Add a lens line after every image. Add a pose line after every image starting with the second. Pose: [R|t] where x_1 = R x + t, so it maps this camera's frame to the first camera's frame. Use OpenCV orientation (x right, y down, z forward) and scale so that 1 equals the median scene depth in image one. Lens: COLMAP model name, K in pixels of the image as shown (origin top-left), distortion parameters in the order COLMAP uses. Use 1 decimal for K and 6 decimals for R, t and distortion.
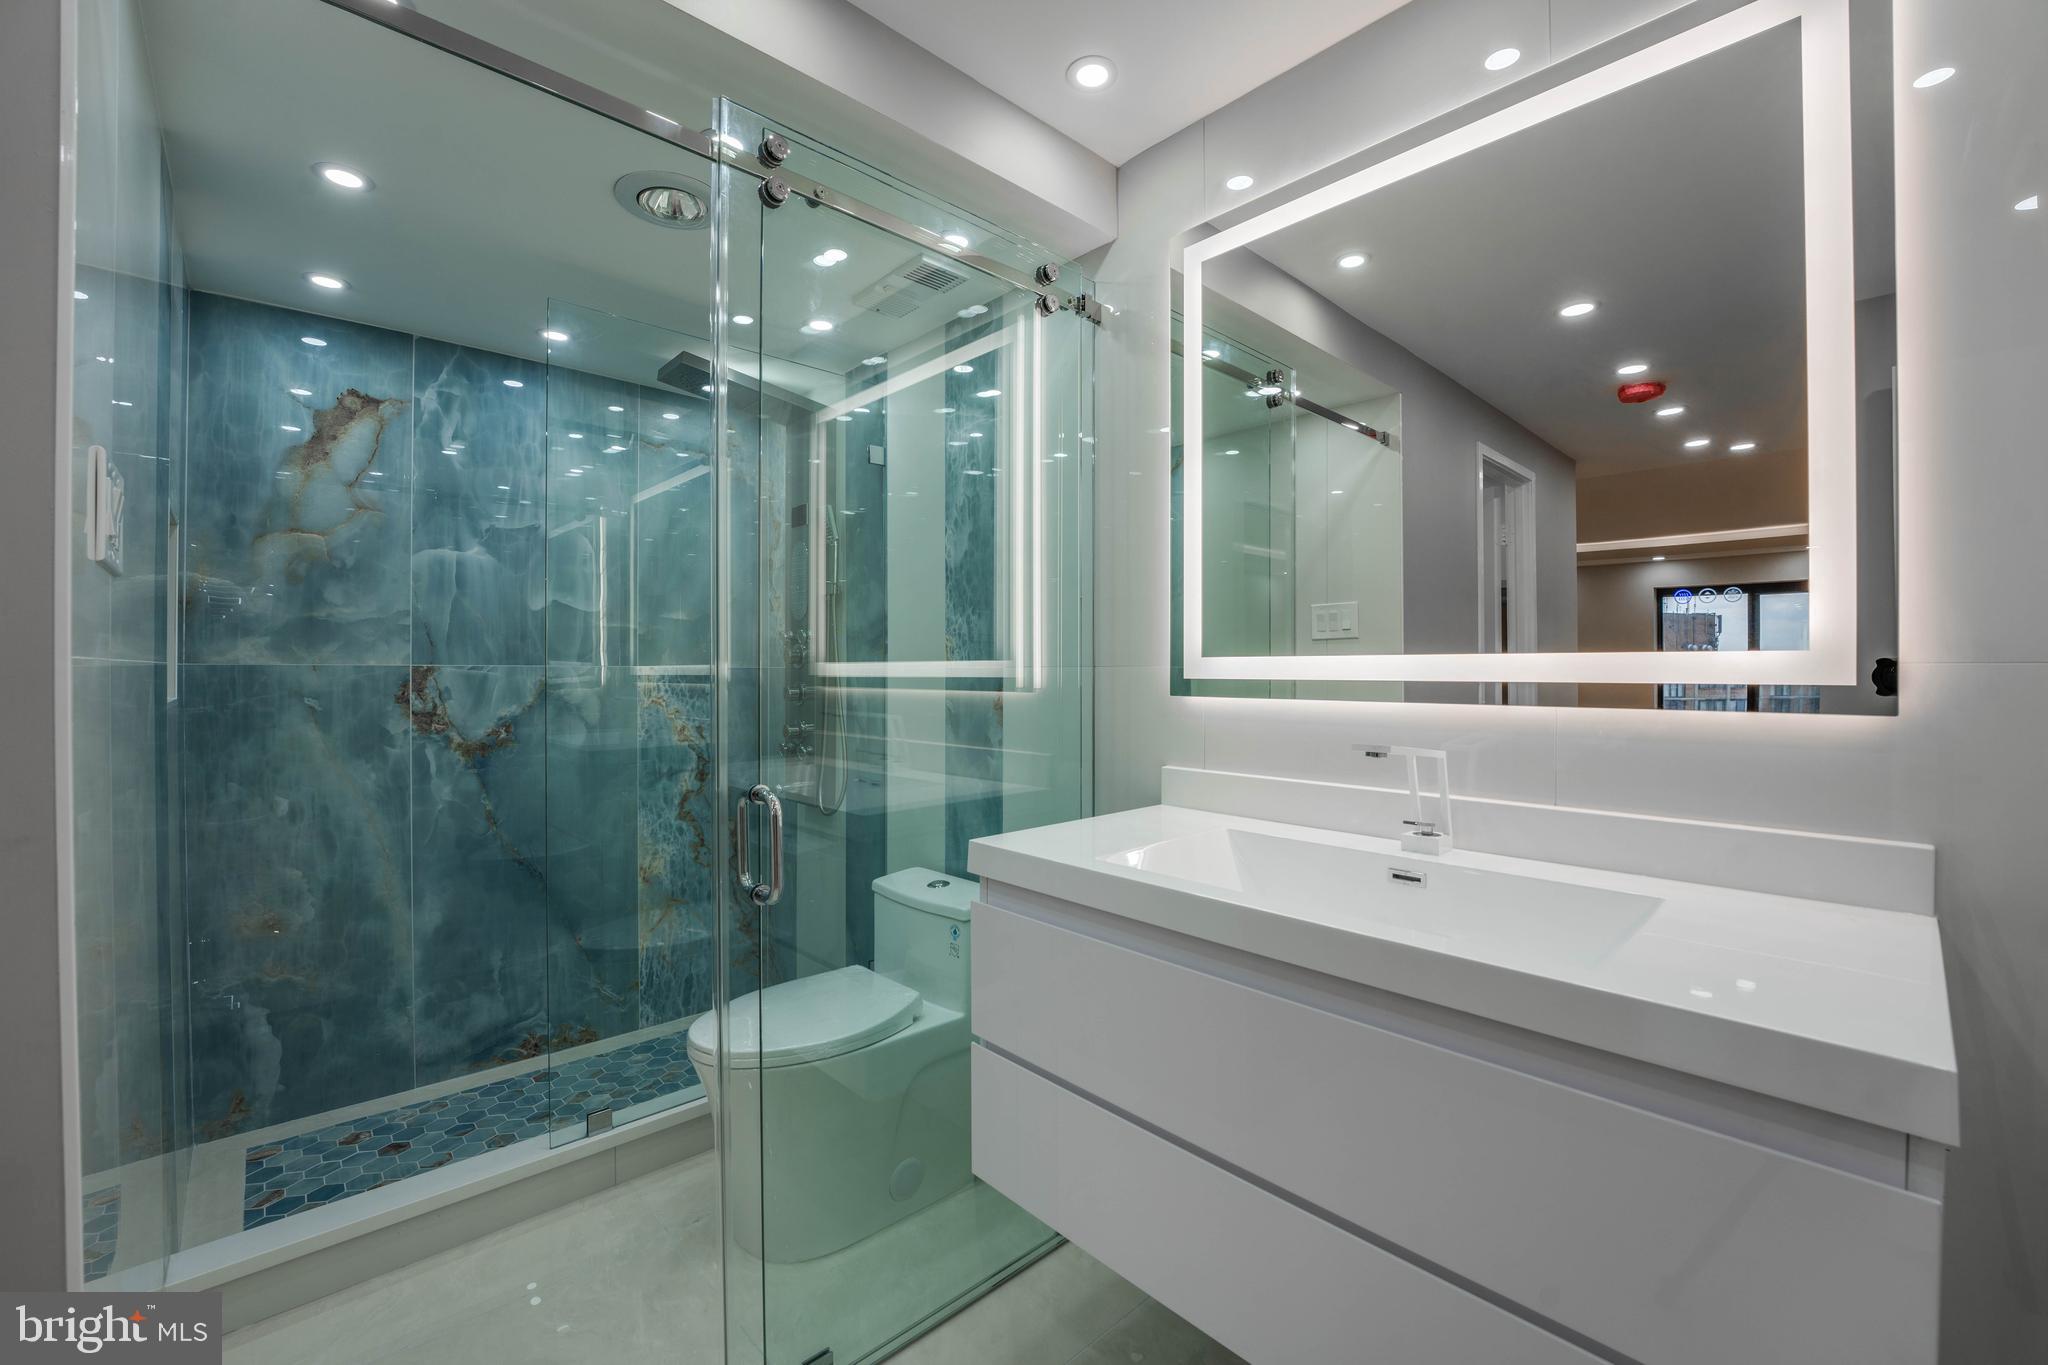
lens RADIAL K [[835.3, 0, 1026.6], [0, 835.3, 673.4], [0, 0, 1]] dist [-0.031106, 0.003958]
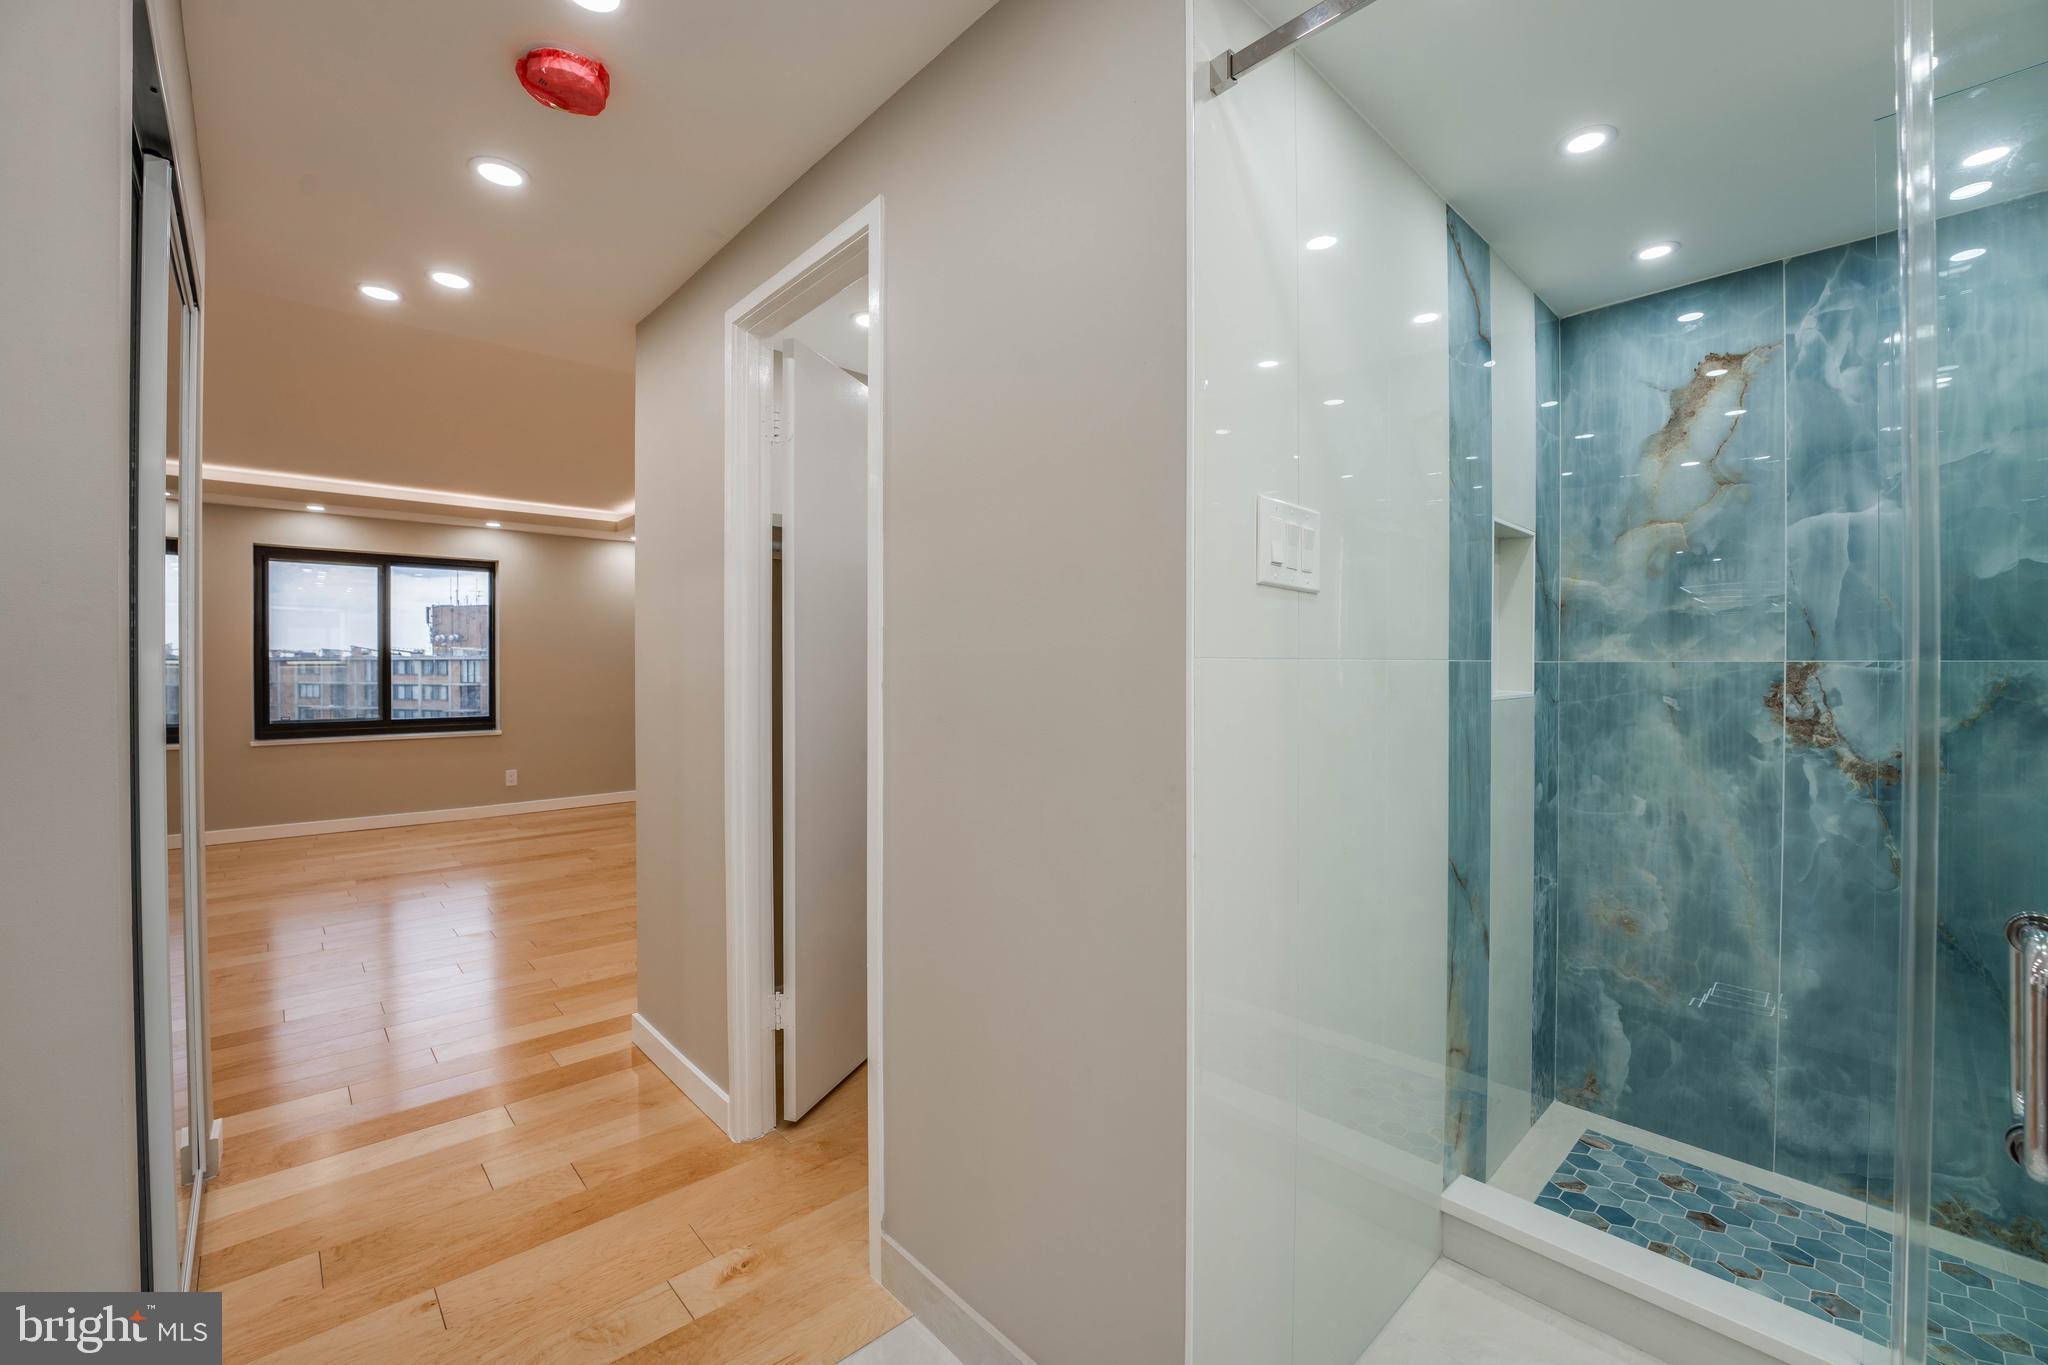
lens RADIAL K [[835.3, 0, 1025.7], [0, 835.3, 673.2], [0, 0, 1]] dist [-0.031106, 0.003958]
pose [[-0.001574, 0.006223, -0.999979, 0.068901], [-0.003710, 0.999974, 0.006228, -0.000128], [0.999992, 0.003719, -0.001551, 0.238199]]
